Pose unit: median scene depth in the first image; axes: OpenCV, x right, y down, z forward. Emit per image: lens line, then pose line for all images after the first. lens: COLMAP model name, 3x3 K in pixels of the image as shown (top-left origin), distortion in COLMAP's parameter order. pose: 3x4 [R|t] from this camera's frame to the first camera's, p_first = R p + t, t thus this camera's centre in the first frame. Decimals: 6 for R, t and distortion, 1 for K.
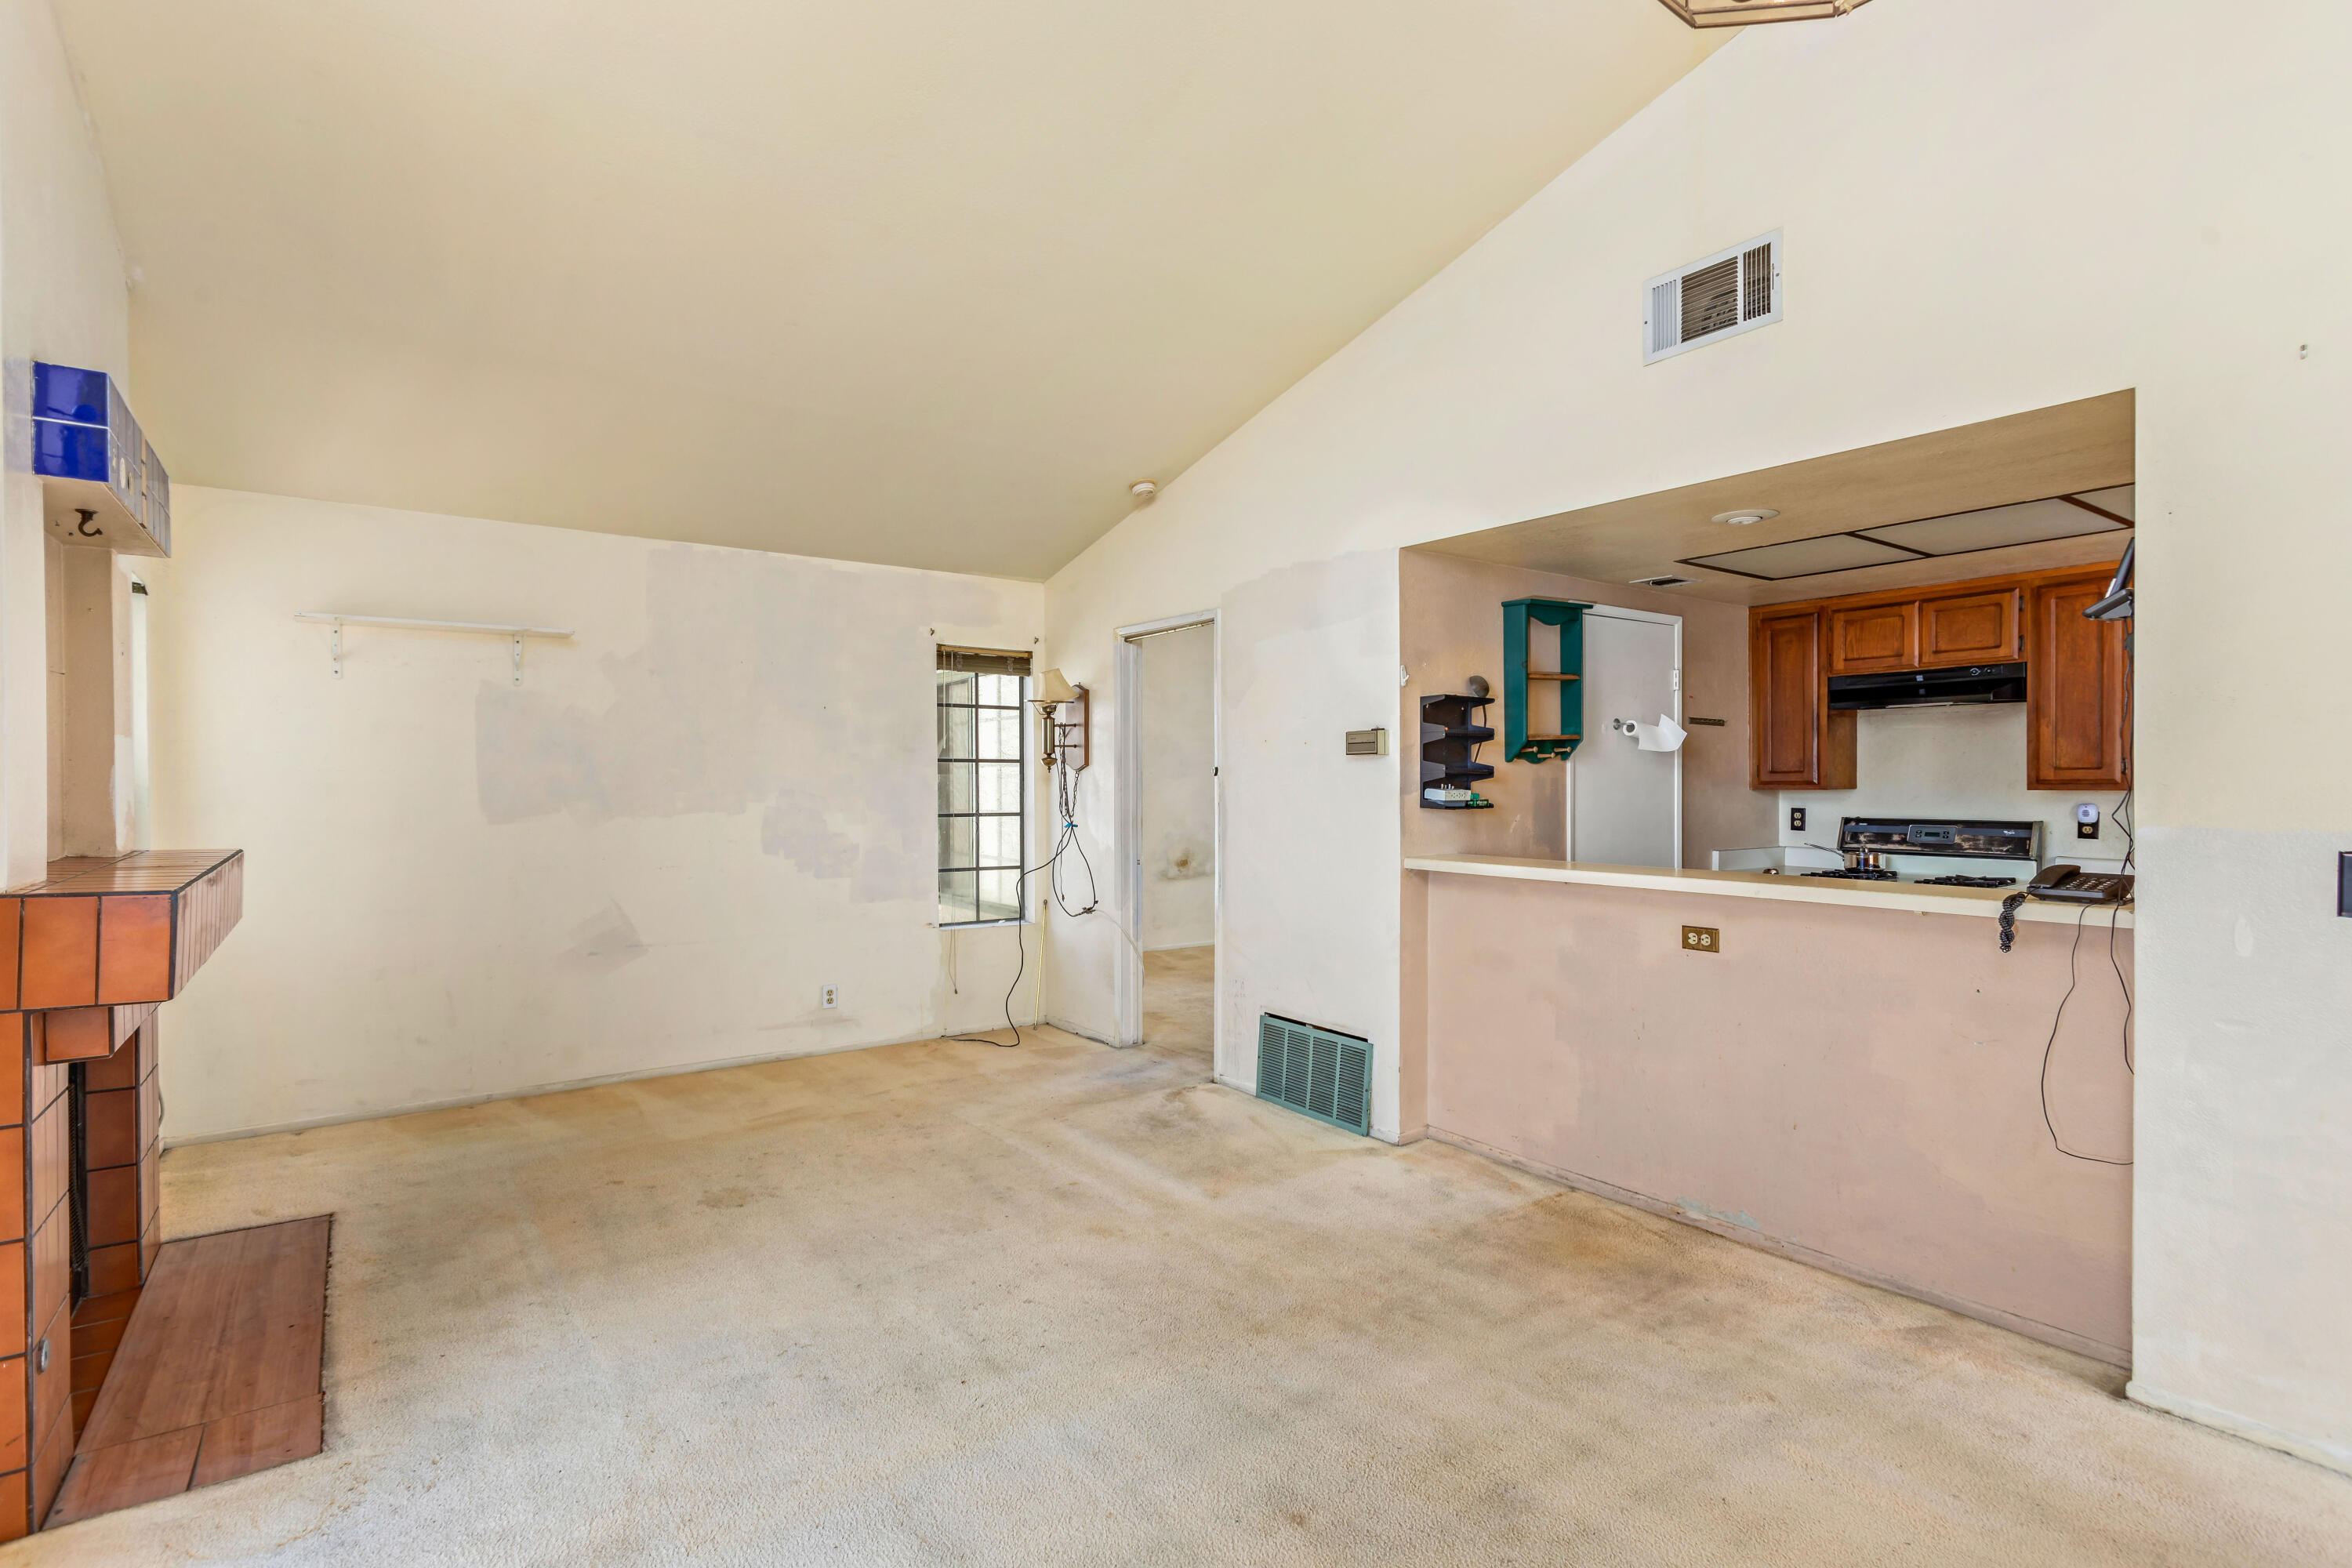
lens RADIAL K [[1129.5, 0, 1176.0], [0, 1129.5, 784.0], [0, 0, 1]] dist [0.022911, 0.000078]
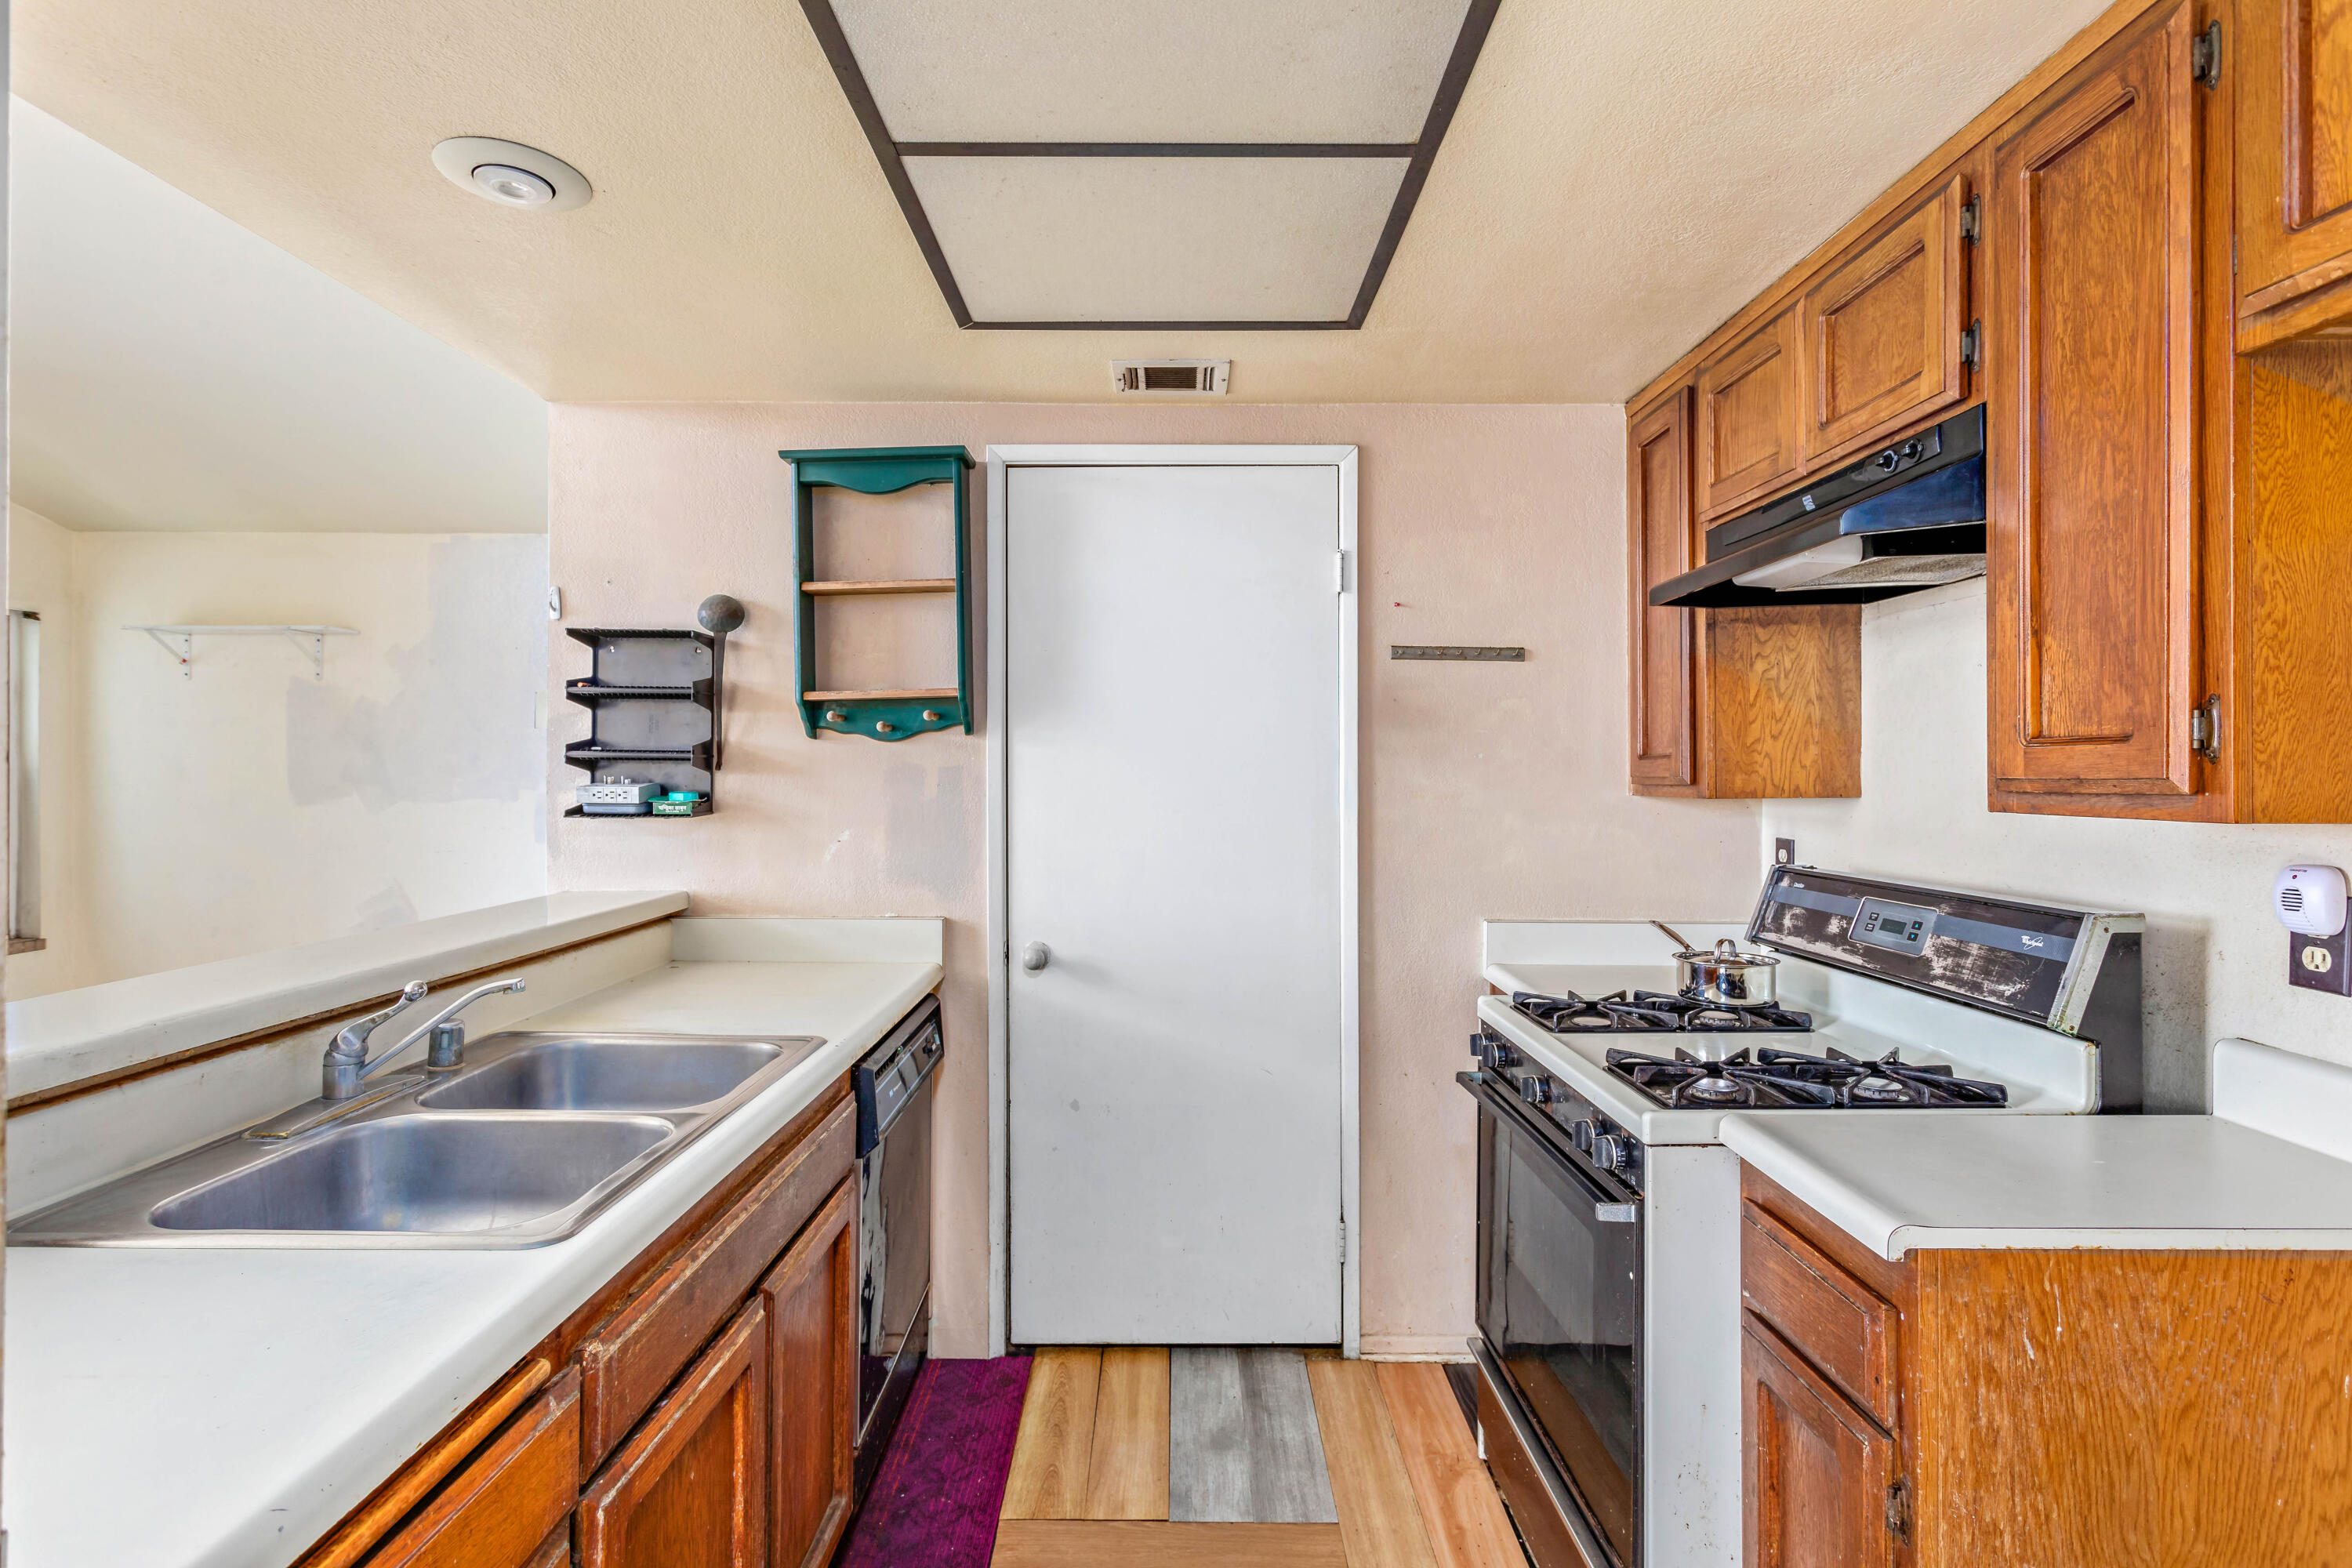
lens RADIAL K [[1122.3, 0, 1167.0], [0, 1122.3, 760.2], [0, 0, 1]] dist [0.013298, -0.000118]
pose [[0.804806, 0.000105, -0.593538, 0.732629], [-0.006761, 0.999937, -0.008990, -0.004308], [0.593500, 0.011248, 0.804756, 0.607025]]
